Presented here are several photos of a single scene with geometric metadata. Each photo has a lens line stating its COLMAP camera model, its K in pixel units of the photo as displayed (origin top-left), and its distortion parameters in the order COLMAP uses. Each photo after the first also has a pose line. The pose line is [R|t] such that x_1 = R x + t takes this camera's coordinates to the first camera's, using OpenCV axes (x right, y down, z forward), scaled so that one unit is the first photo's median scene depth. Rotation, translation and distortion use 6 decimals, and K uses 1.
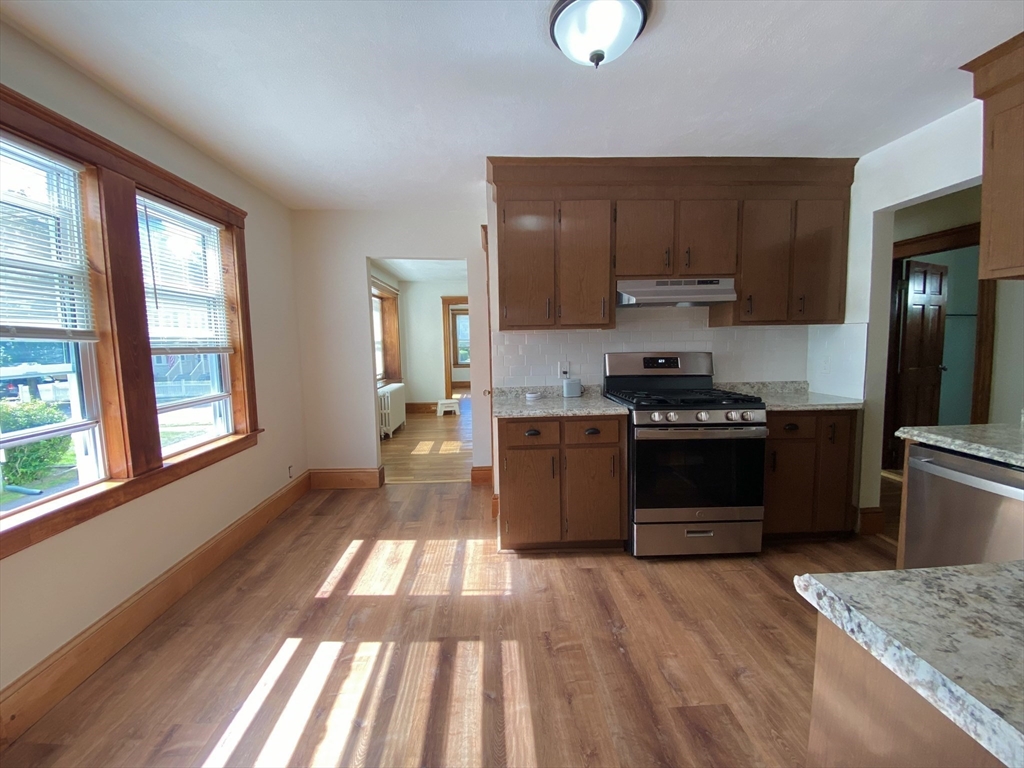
lens RADIAL K [[411.2, 0, 505.7], [0, 411.2, 380.1], [0, 0, 1]] dist [0.033916, -0.034766]
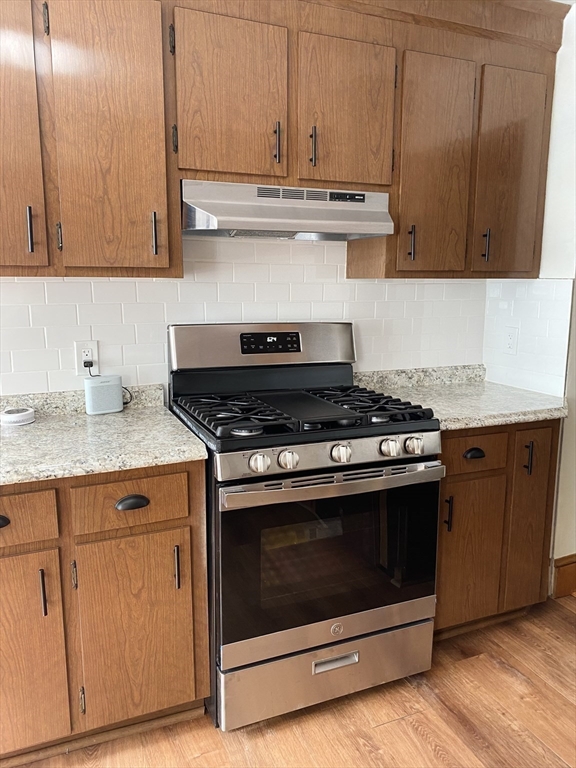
lens RADIAL K [[582.3, 0, 281.4], [0, 582.3, 380.7], [0, 0, 1]] dist [0.083548, -0.121242]
pose [[0.935724, -0.040024, 0.350455, 0.131134], [0.012093, 0.996597, 0.081530, -0.061705], [-0.352526, -0.072052, 0.933024, 0.303179]]
